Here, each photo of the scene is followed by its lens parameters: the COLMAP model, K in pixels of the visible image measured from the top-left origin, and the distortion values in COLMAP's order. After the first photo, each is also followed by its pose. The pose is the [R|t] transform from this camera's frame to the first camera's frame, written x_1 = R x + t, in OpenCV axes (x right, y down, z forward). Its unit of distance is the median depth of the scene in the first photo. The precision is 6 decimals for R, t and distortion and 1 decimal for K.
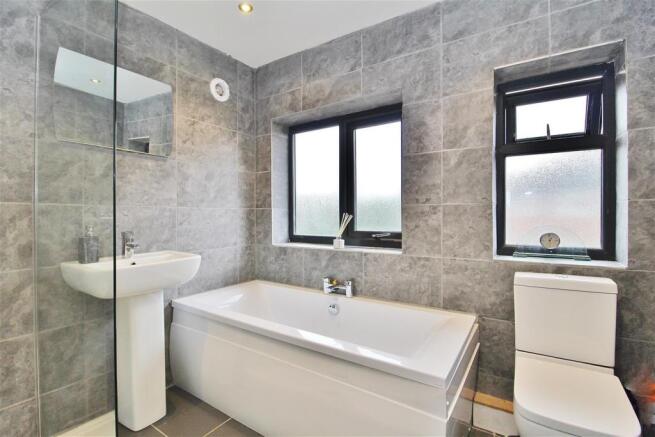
lens RADIAL K [[301.6, 0, 327.5], [0, 301.6, 218.5], [0, 0, 1]] dist [-0.001006, -0.012886]
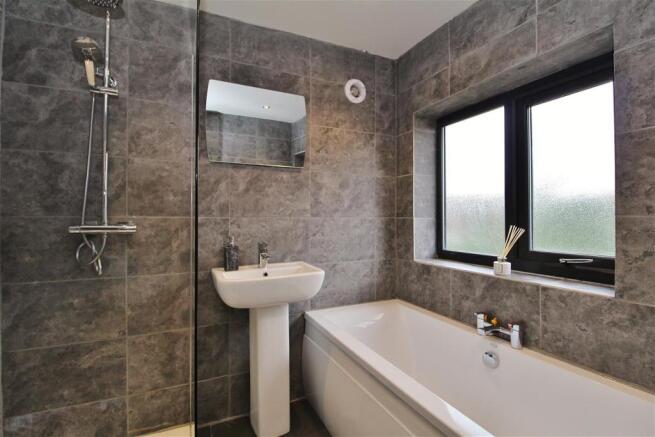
lens RADIAL K [[301.6, 0, 327.5], [0, 301.6, 218.5], [0, 0, 1]] dist [-0.001006, -0.012886]
pose [[0.853596, 0.003645, -0.520923, 0.060009], [-0.008927, 0.999931, -0.007631, -0.027217], [0.520860, 0.011164, 0.853569, 0.174842]]
